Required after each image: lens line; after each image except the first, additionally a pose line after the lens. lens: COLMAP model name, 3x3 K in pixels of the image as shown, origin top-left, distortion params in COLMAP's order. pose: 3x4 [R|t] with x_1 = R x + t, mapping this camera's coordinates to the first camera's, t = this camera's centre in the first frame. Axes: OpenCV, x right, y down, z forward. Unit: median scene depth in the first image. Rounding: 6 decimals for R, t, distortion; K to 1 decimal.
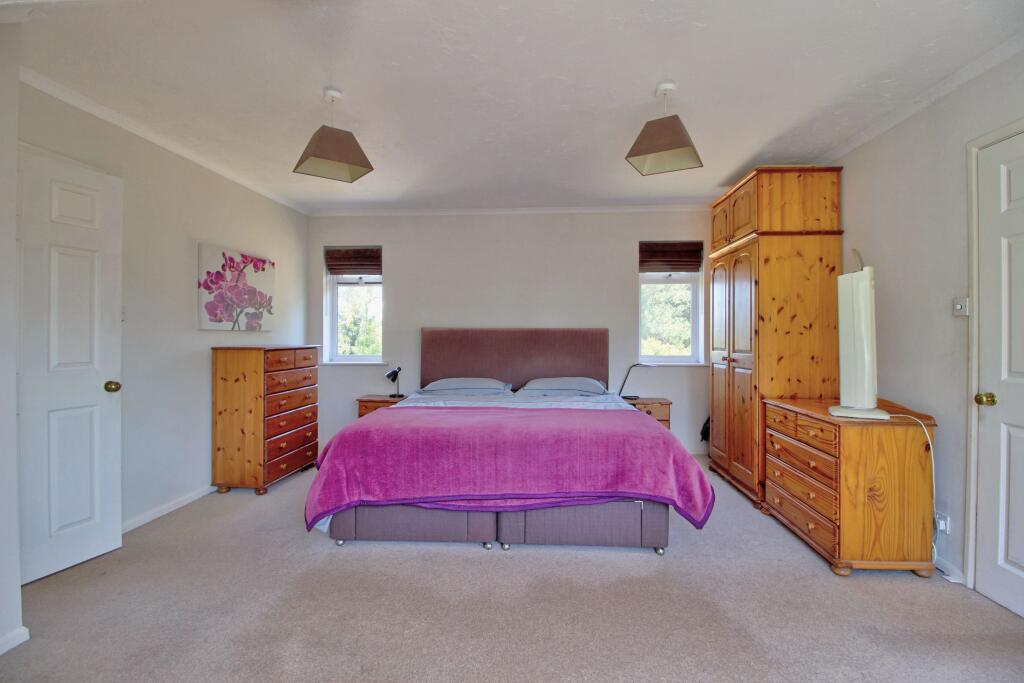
lens RADIAL K [[475.6, 0, 513.7], [0, 475.6, 336.9], [0, 0, 1]] dist [-0.002080, -0.000117]
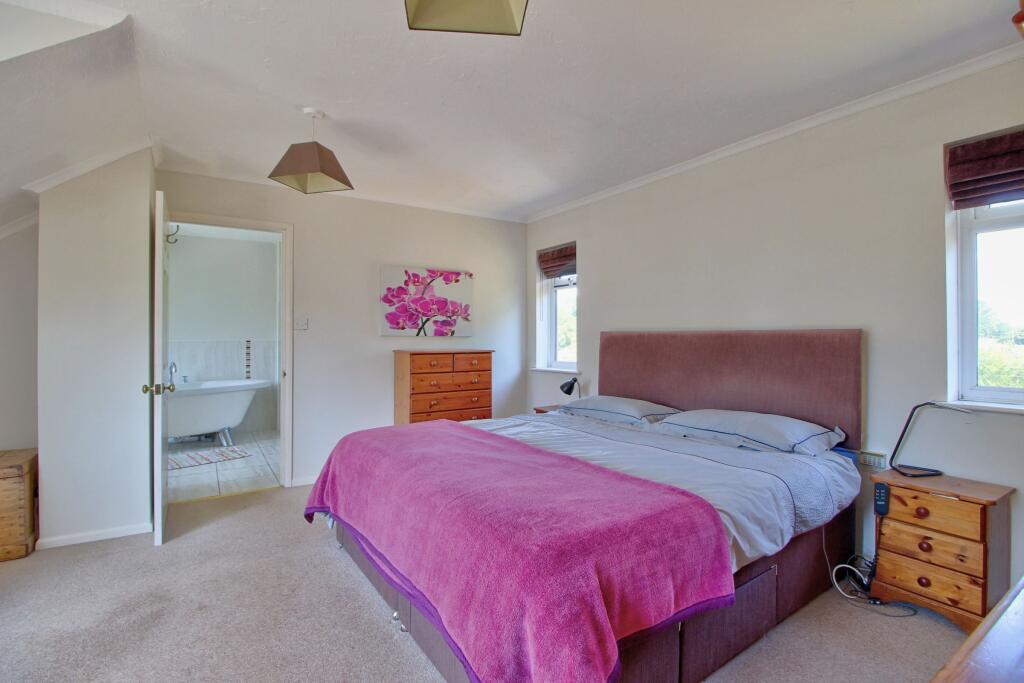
lens RADIAL K [[475.6, 0, 510.8], [0, 475.6, 341.2], [0, 0, 1]] dist [-0.002080, -0.000117]
pose [[0.608695, 0.003182, -0.793398, 0.453399], [-0.005380, 0.999986, -0.000118, -0.002403], [0.793386, 0.004340, 0.608703, 0.452415]]
